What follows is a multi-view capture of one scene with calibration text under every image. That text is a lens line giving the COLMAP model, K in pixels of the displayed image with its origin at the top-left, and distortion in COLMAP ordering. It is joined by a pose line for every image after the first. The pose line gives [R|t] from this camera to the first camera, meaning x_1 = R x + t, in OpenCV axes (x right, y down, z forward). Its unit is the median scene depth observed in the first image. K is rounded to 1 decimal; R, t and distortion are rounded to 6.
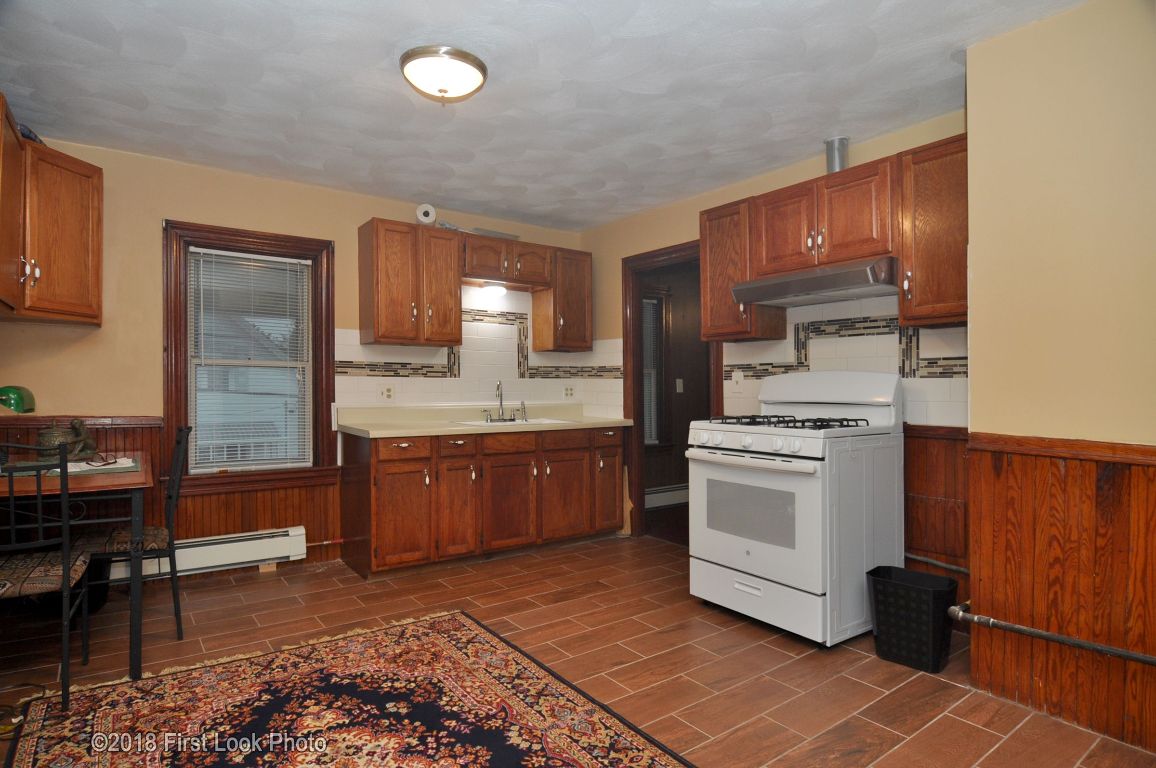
lens RADIAL K [[630.7, 0, 584.9], [0, 630.7, 401.4], [0, 0, 1]] dist [-0.004843, -0.002652]
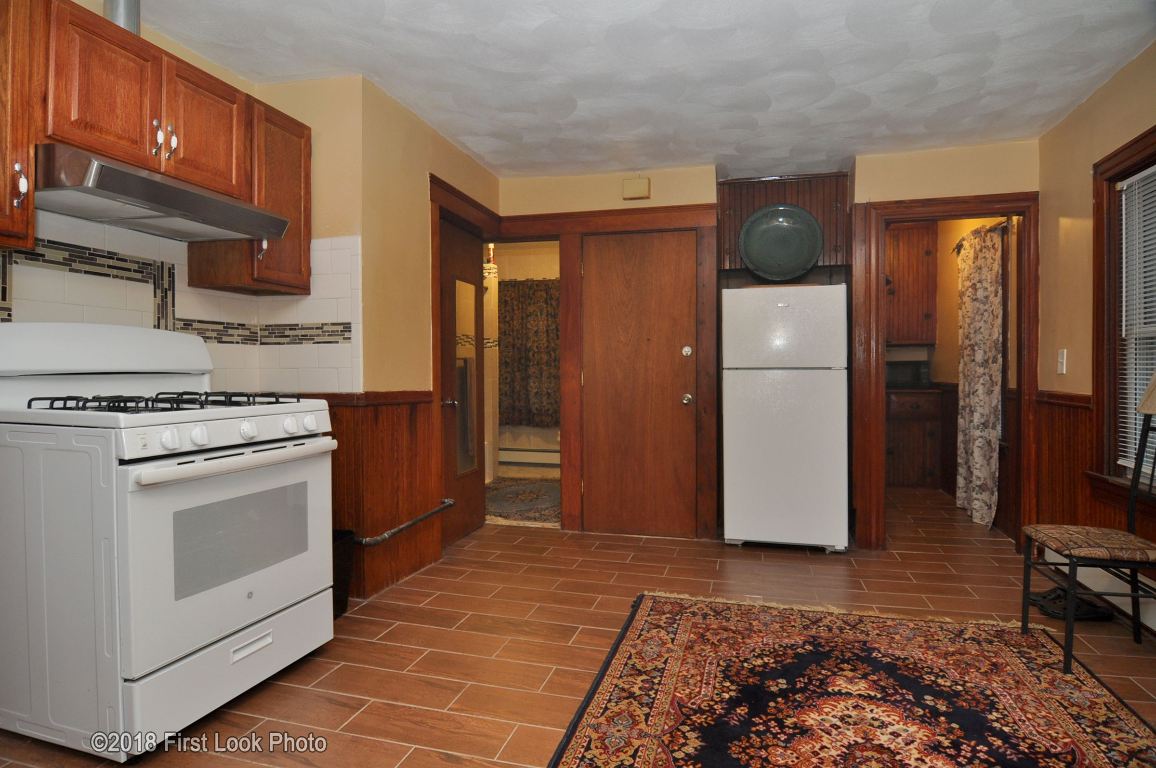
lens RADIAL K [[614.2, 0, 585.0], [0, 614.2, 374.5], [0, 0, 1]] dist [-0.002028, -0.015297]
pose [[-0.603078, -0.014360, 0.797553, -0.593104], [0.008699, 0.999660, 0.024577, -0.010415], [-0.797634, 0.021760, -0.602749, 1.375960]]
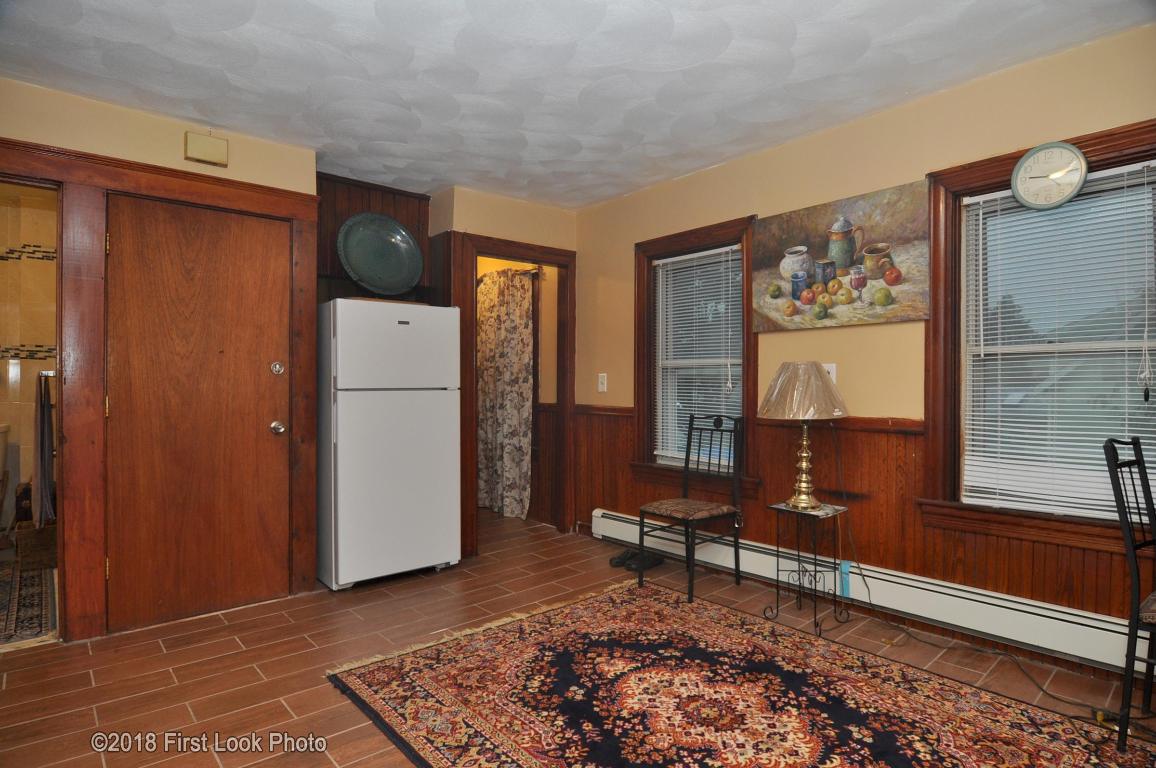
lens RADIAL K [[630.8, 0, 578.0], [0, 630.8, 384.0], [0, 0, 1]] dist [-0.016494, -0.001361]
pose [[-0.997877, -0.004833, -0.064941, -0.012657], [-0.006018, 0.999819, 0.018066, -0.024414], [0.064842, 0.018418, -0.997726, 1.570386]]
